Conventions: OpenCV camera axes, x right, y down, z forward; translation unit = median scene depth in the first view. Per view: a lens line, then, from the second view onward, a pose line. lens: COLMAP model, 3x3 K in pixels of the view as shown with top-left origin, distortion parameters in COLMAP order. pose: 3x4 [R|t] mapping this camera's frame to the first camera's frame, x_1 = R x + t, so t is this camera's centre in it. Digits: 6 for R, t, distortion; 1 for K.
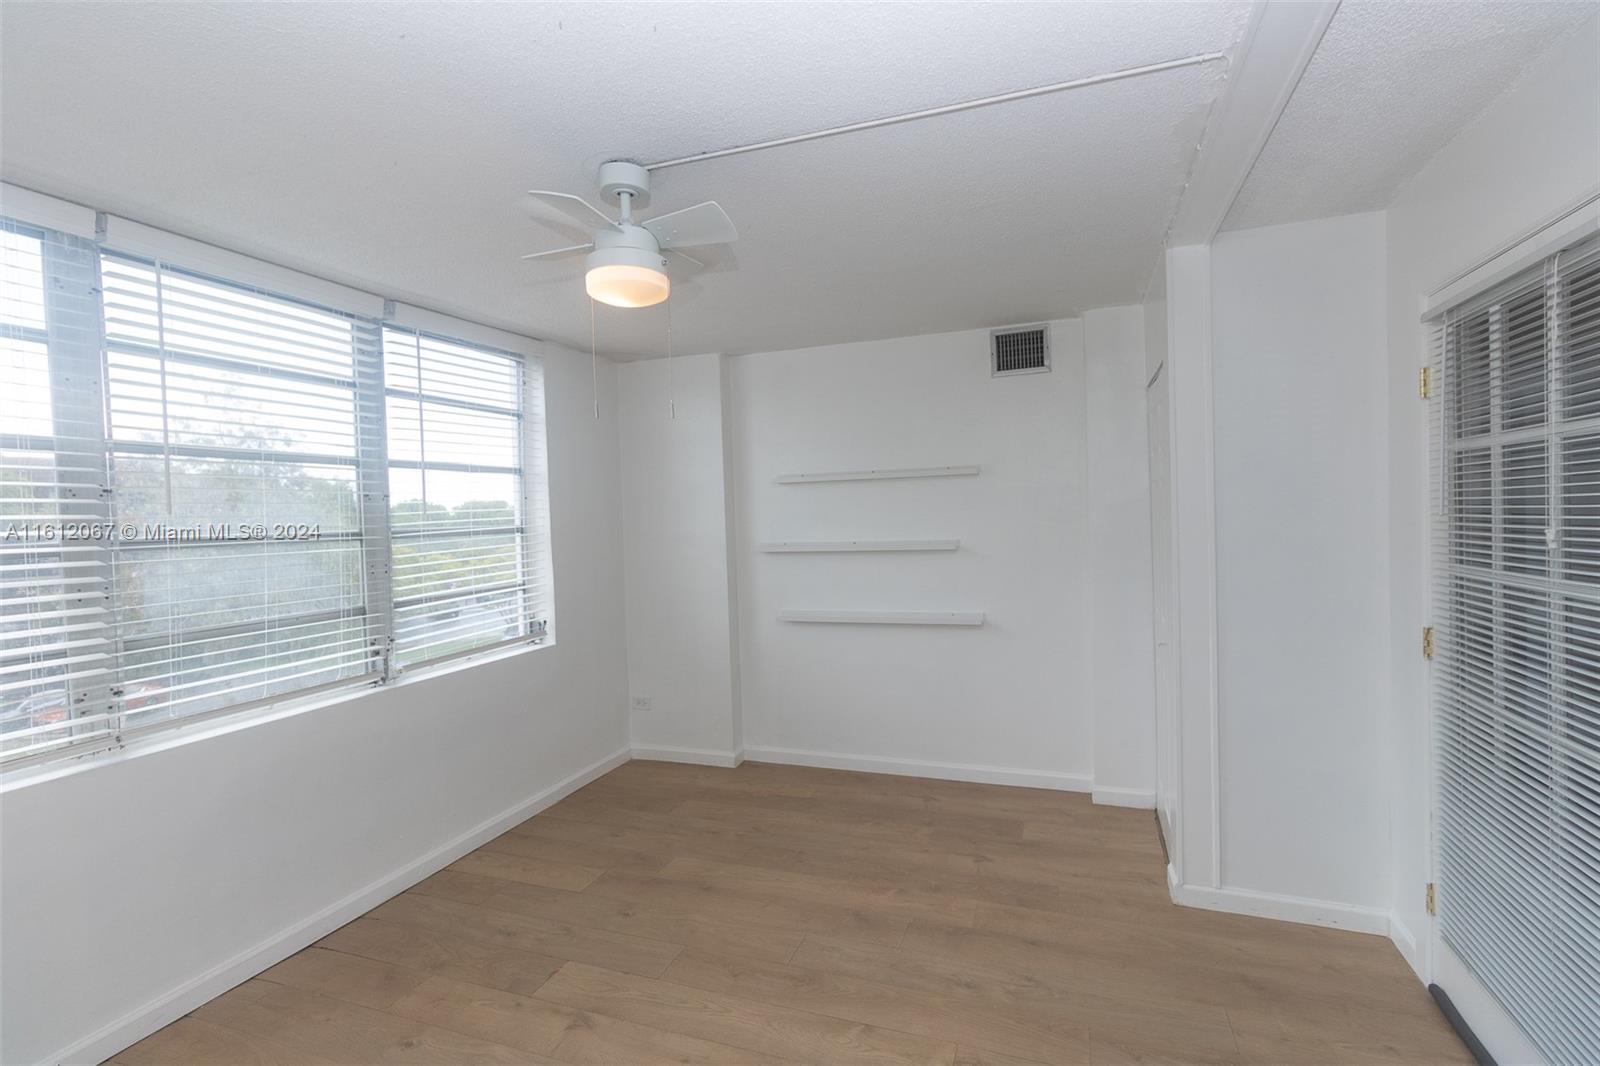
lens RADIAL K [[709.7, 0, 810.6], [0, 709.7, 524.4], [0, 0, 1]] dist [0.000600, -0.000492]
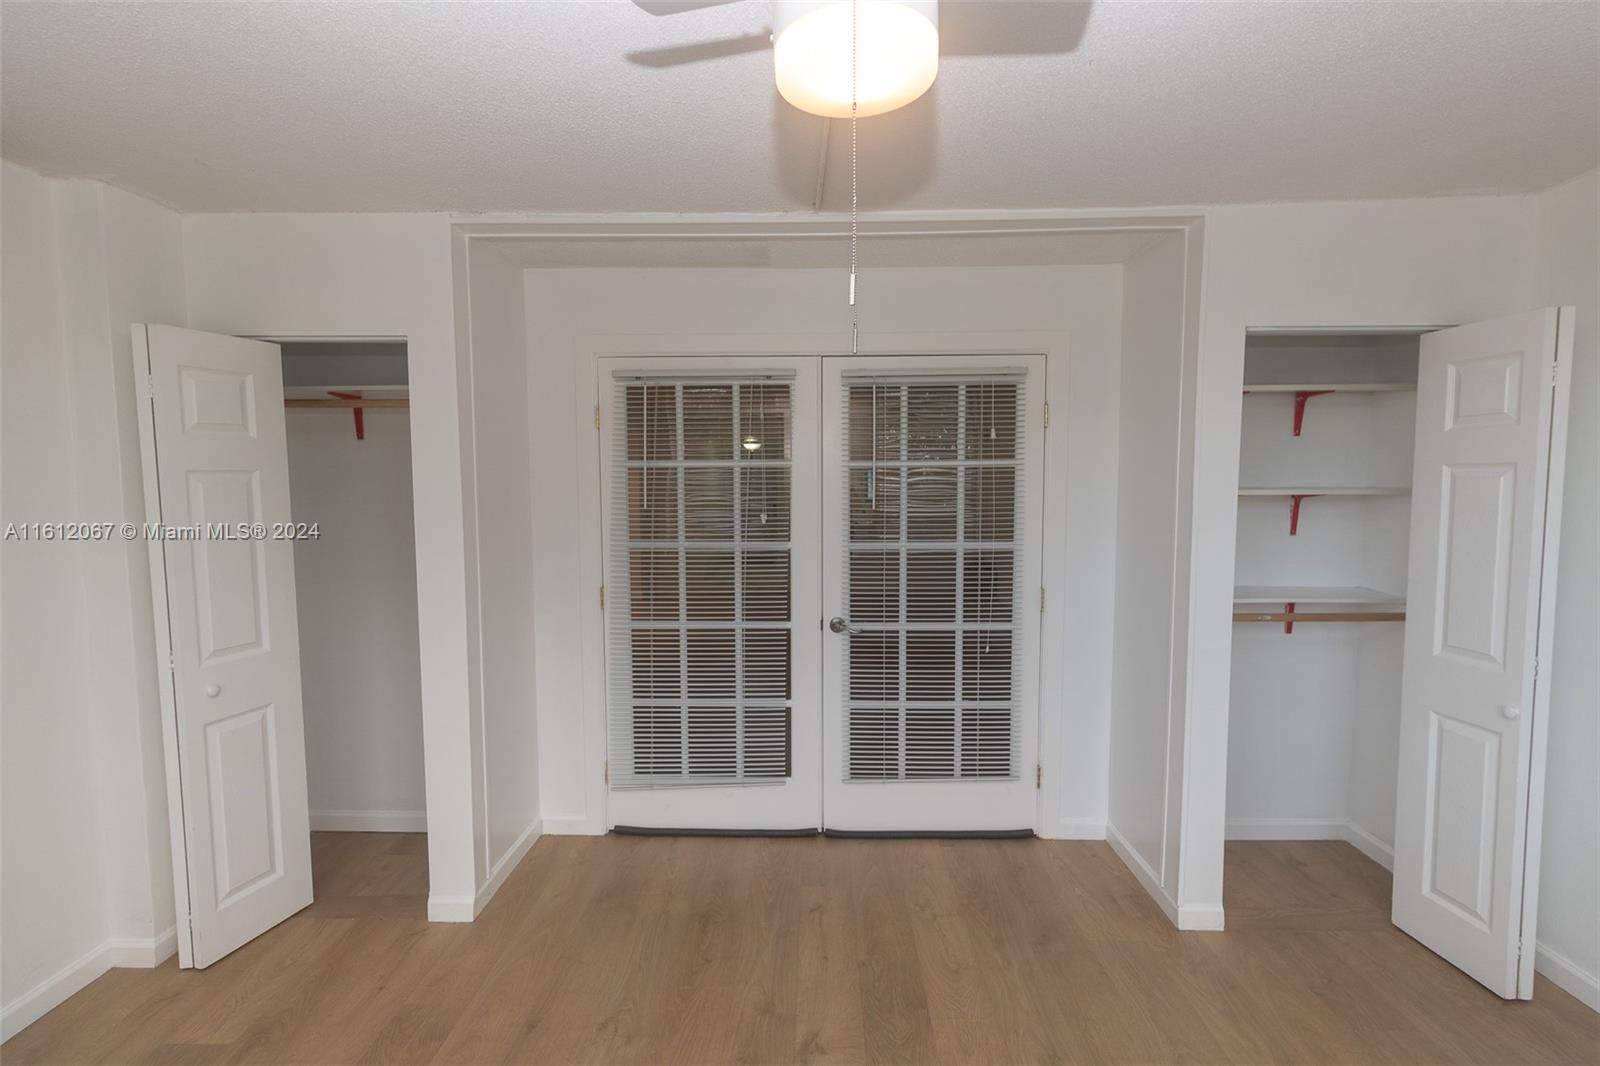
lens RADIAL K [[709.7, 0, 771.5], [0, 709.7, 539.7], [0, 0, 1]] dist [0.000600, -0.000492]
pose [[-0.283649, -0.033586, 0.958340, -0.410700], [0.019366, 0.998982, 0.040742, -0.004705], [-0.958732, 0.030116, -0.282710, 0.720903]]
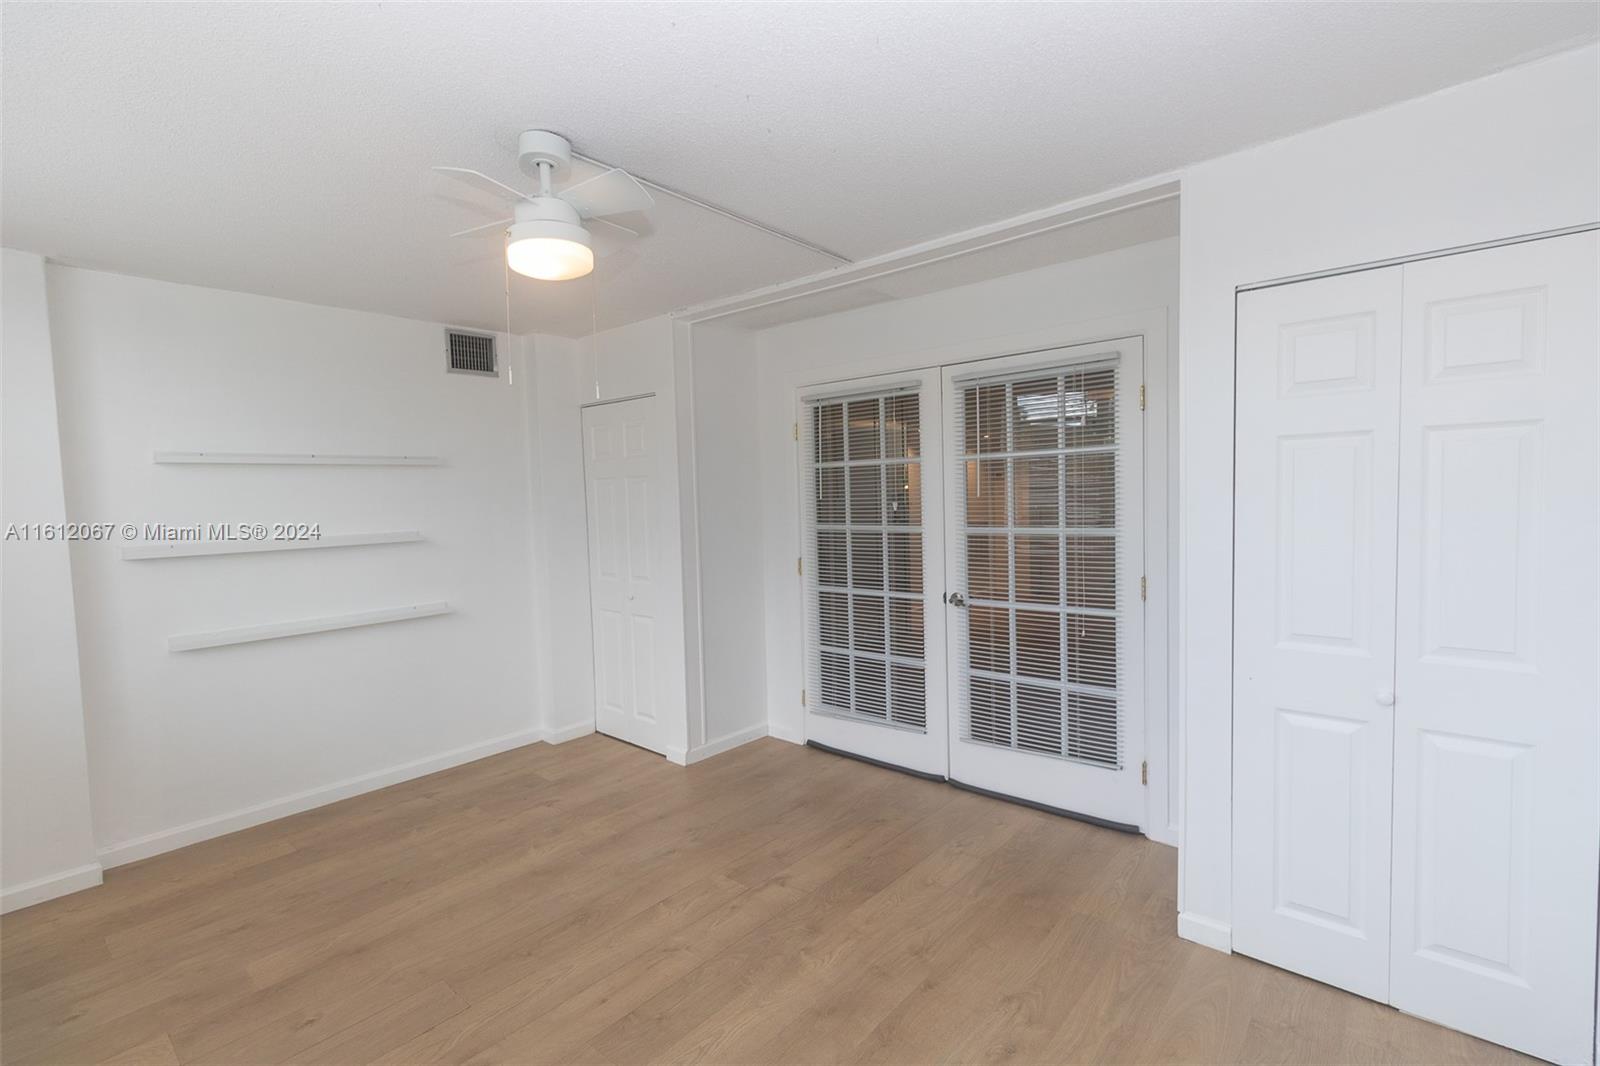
lens RADIAL K [[709.7, 0, 781.9], [0, 709.7, 527.6], [0, 0, 1]] dist [0.000600, -0.000492]
pose [[0.392137, -0.027225, 0.919504, -0.625007], [0.025324, 0.999503, 0.018794, 0.013514], [-0.919558, 0.015916, 0.392632, 0.188311]]
